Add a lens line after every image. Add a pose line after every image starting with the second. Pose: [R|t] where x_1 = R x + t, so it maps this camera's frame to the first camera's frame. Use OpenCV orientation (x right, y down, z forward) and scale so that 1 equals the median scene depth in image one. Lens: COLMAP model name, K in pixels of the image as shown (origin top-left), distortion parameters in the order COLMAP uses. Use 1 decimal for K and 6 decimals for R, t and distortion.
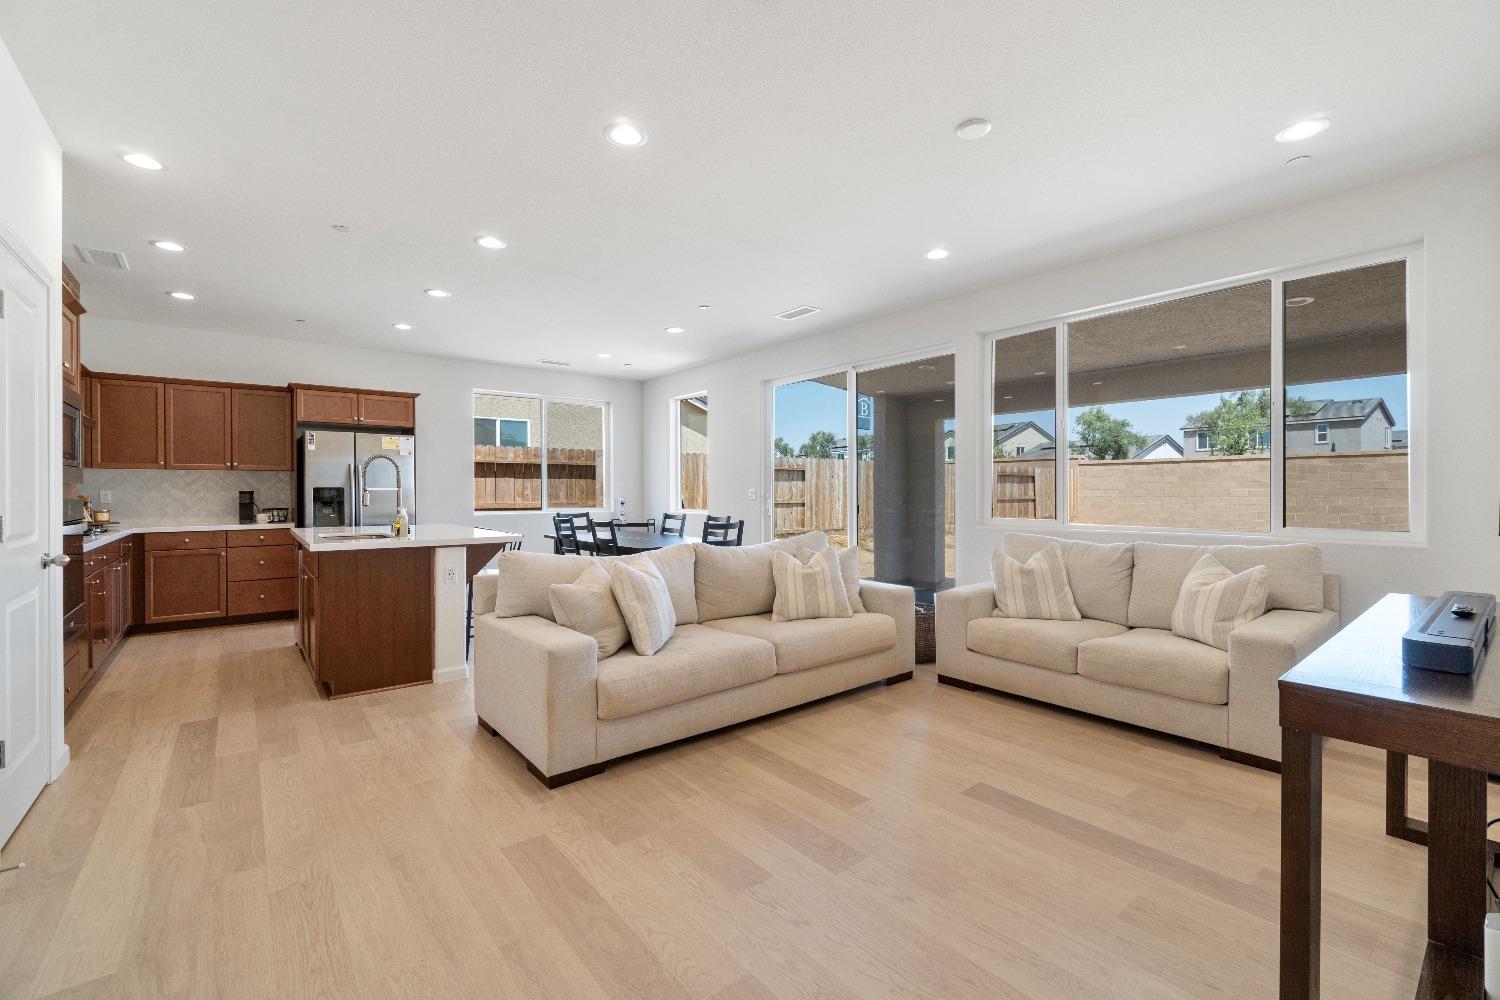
lens RADIAL K [[646.1, 0, 758.6], [0, 646.1, 495.4], [0, 0, 1]] dist [-0.008358, 0.001585]
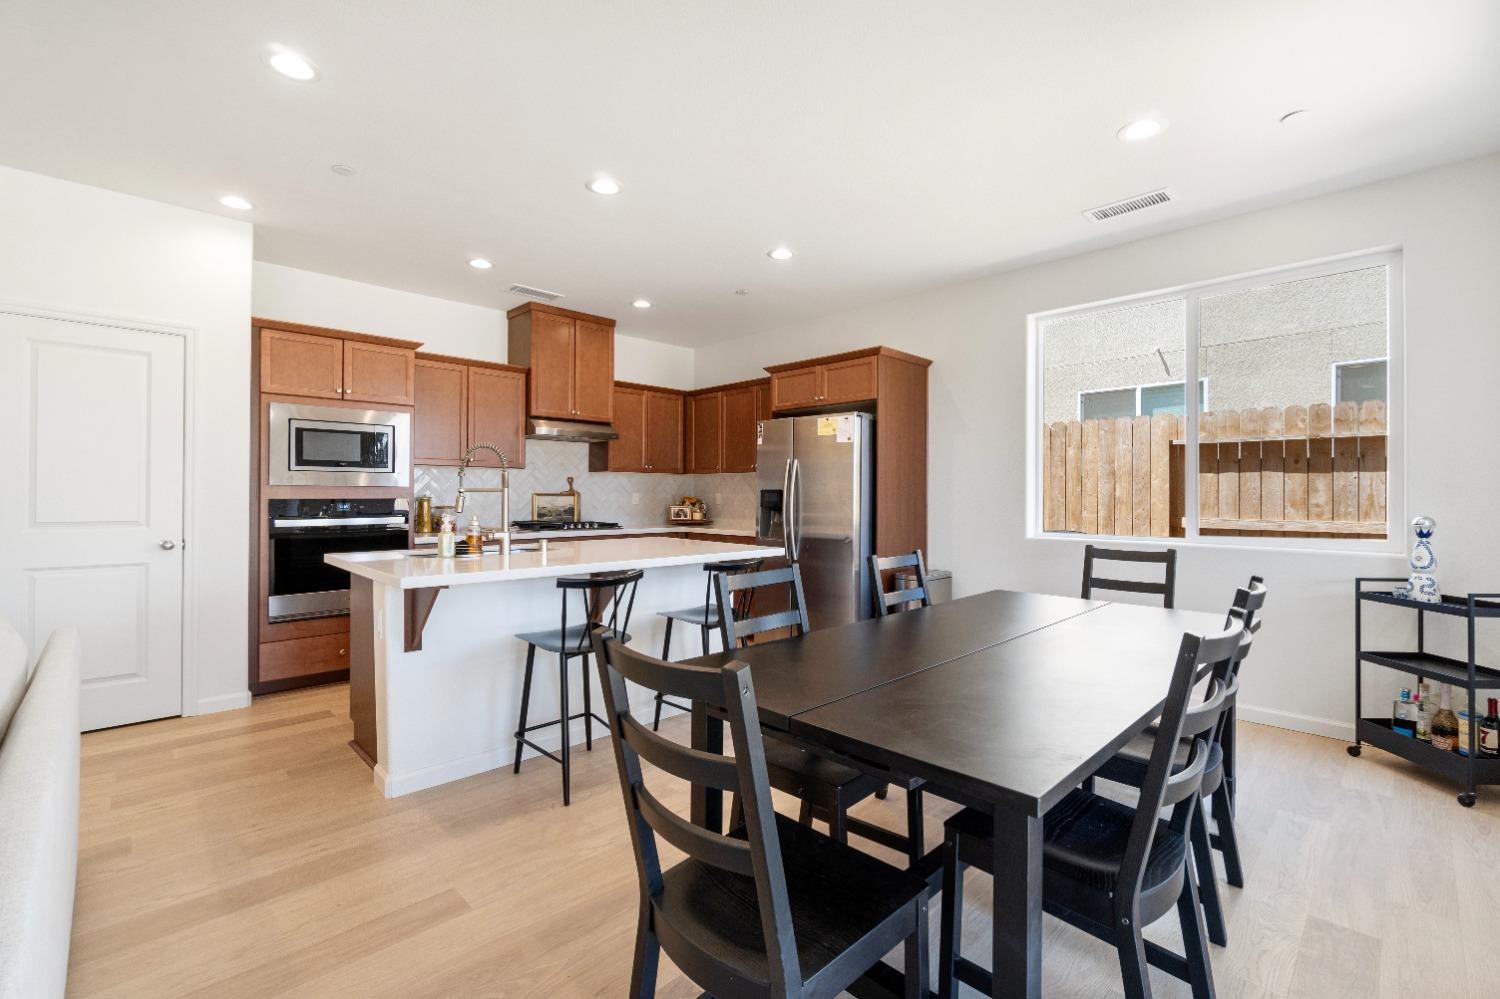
lens RADIAL K [[646.1, 0, 751.0], [0, 646.1, 503.1], [0, 0, 1]] dist [-0.008358, 0.001585]
pose [[0.090961, 0.016066, -0.995725, 0.138205], [-0.012692, 0.999807, 0.014973, -0.008382], [0.995774, 0.011275, 0.091148, 0.976807]]
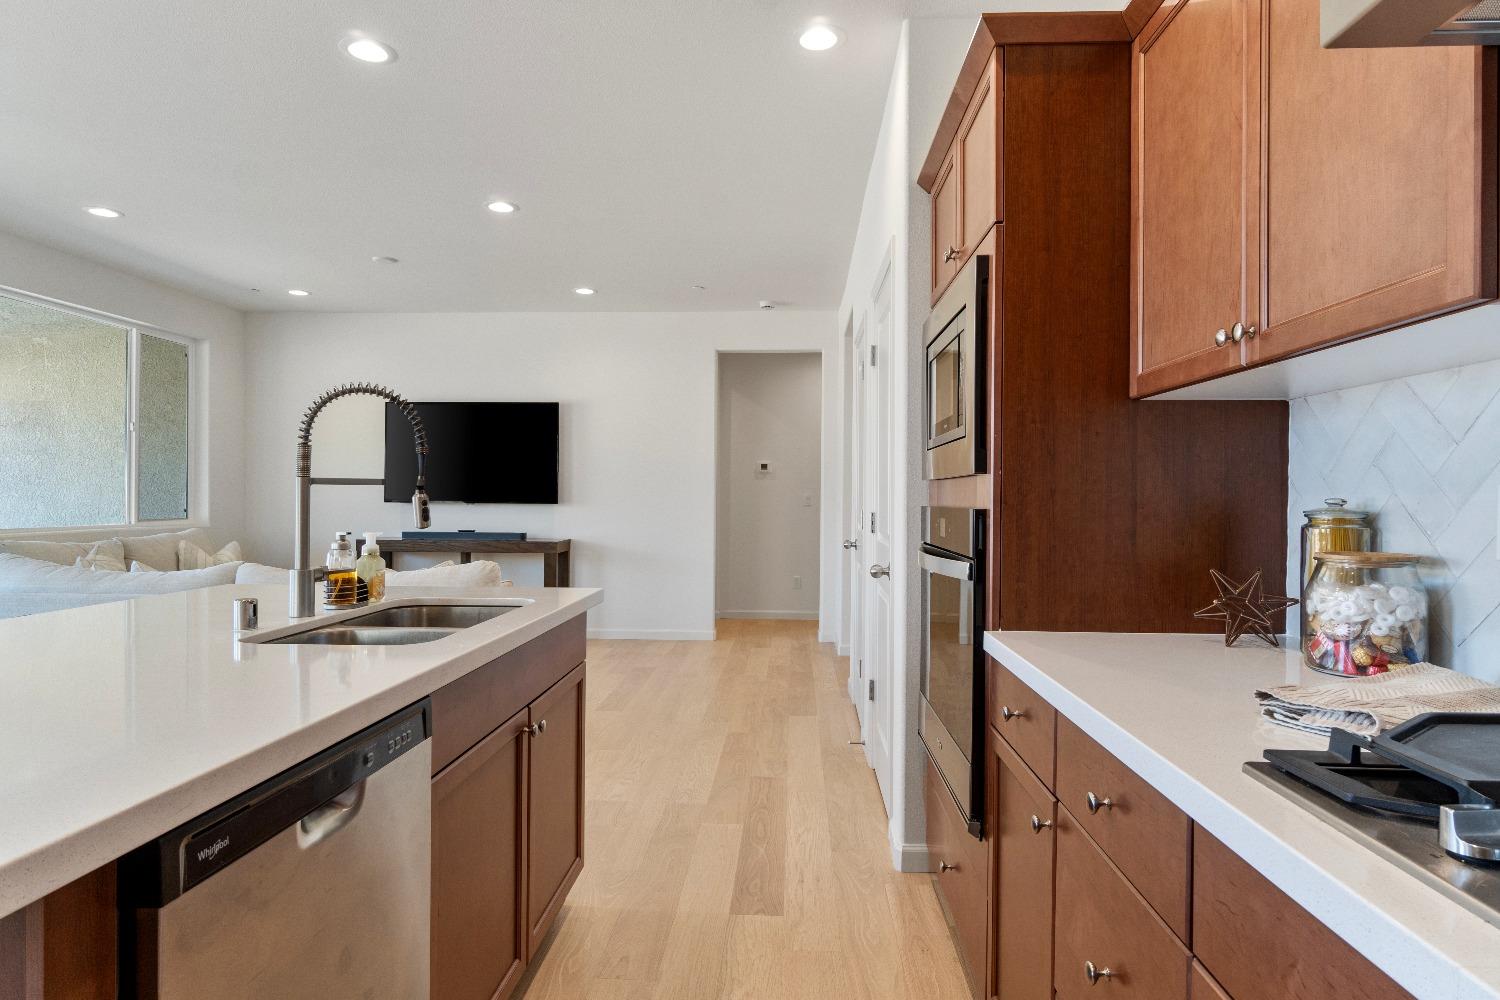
lens RADIAL K [[836.9, 0, 747.9], [0, 836.9, 492.0], [0, 0, 1]] dist [0.028529, 0.000739]
pose [[-0.741779, 0.000266, 0.670644, -0.829981], [-0.002115, 0.999994, -0.002736, -0.002705], [-0.670641, -0.003448, -0.741774, 0.948368]]
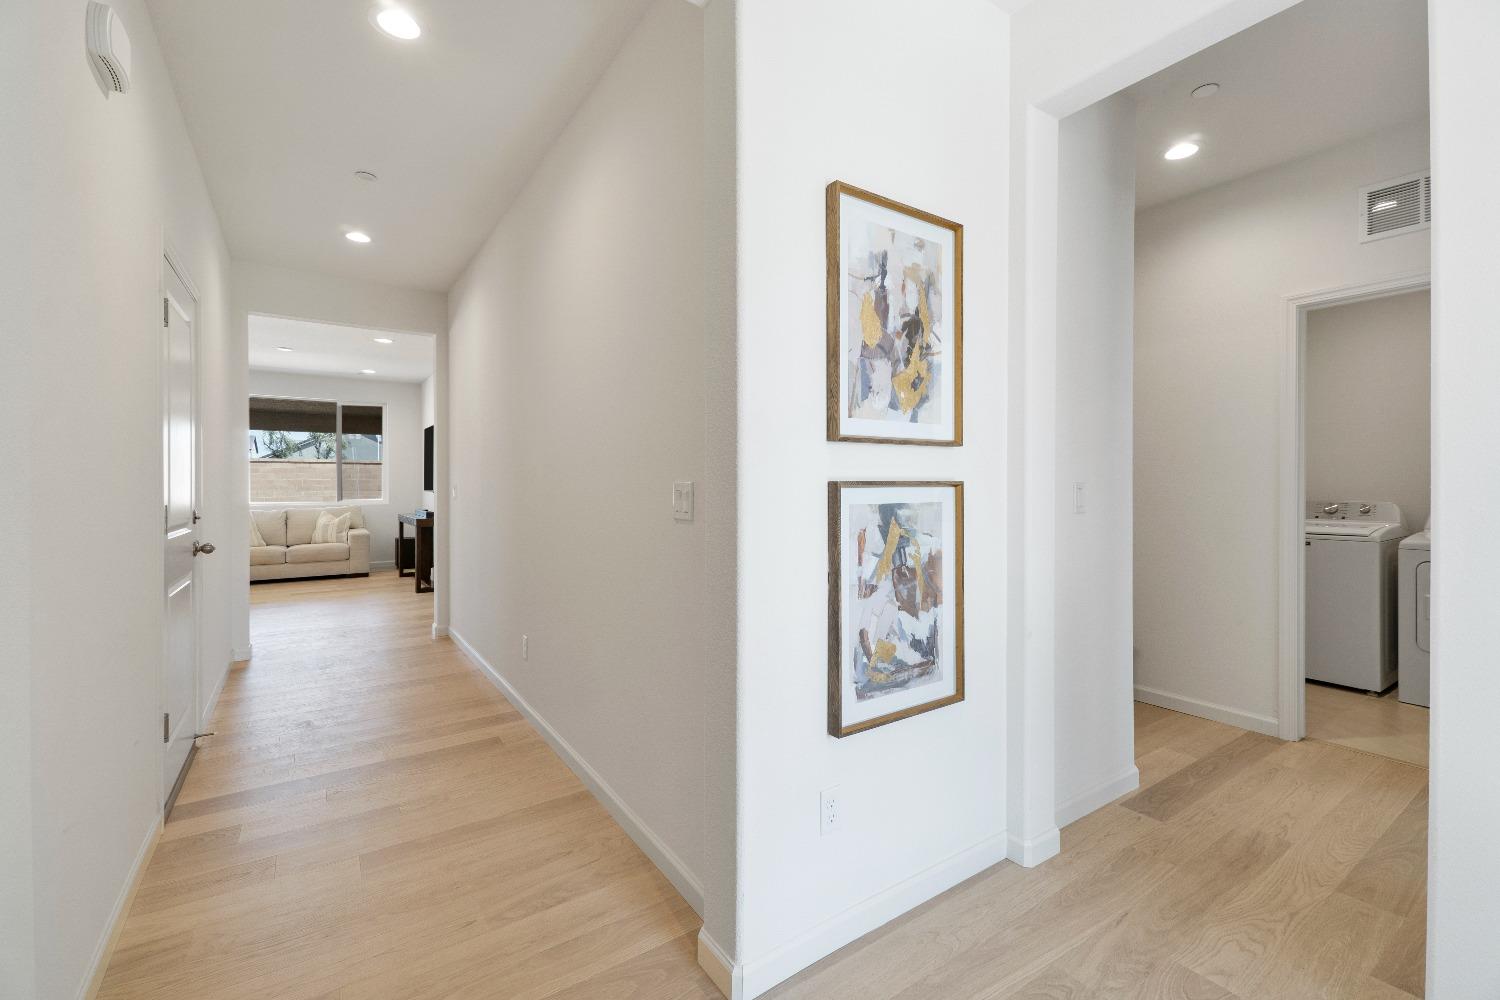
lens RADIAL K [[646.1, 0, 754.8], [0, 646.1, 487.9], [0, 0, 1]] dist [-0.008358, 0.001585]
pose [[0.083816, 0.001668, 0.996480, -1.056076], [0.003410, 0.999992, -0.001961, 0.006712], [-0.996475, 0.003563, 0.083810, -0.566200]]
